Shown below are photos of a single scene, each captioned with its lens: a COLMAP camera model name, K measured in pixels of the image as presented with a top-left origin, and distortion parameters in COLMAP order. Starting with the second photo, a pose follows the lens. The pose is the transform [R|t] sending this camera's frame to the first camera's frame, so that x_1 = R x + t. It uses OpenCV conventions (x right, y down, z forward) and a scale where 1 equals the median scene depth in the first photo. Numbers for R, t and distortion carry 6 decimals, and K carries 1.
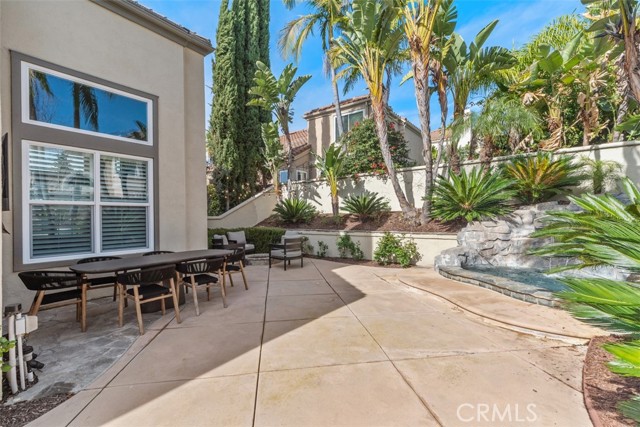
lens RADIAL K [[292.3, 0, 322.1], [0, 292.3, 212.5], [0, 0, 1]] dist [0.010178, -0.000578]
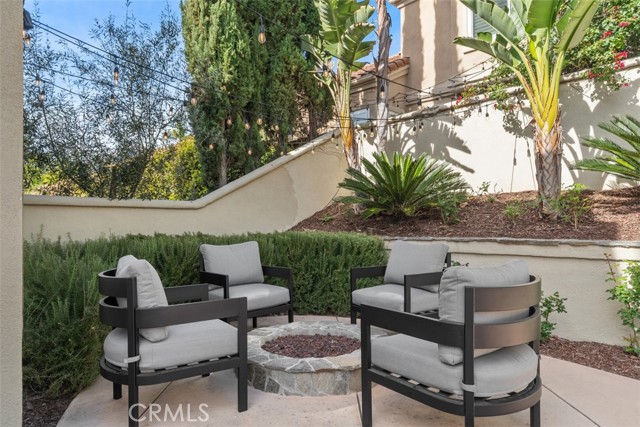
lens RADIAL K [[426.7, 0, 319.3], [0, 426.7, 213.4], [0, 0, 1]] dist [0.005873, 0.000653]
pose [[0.986953, -0.005309, -0.160920, -0.107966], [0.003783, 0.999945, -0.009786, 0.032149], [0.160963, 0.009049, 0.986919, 0.472469]]
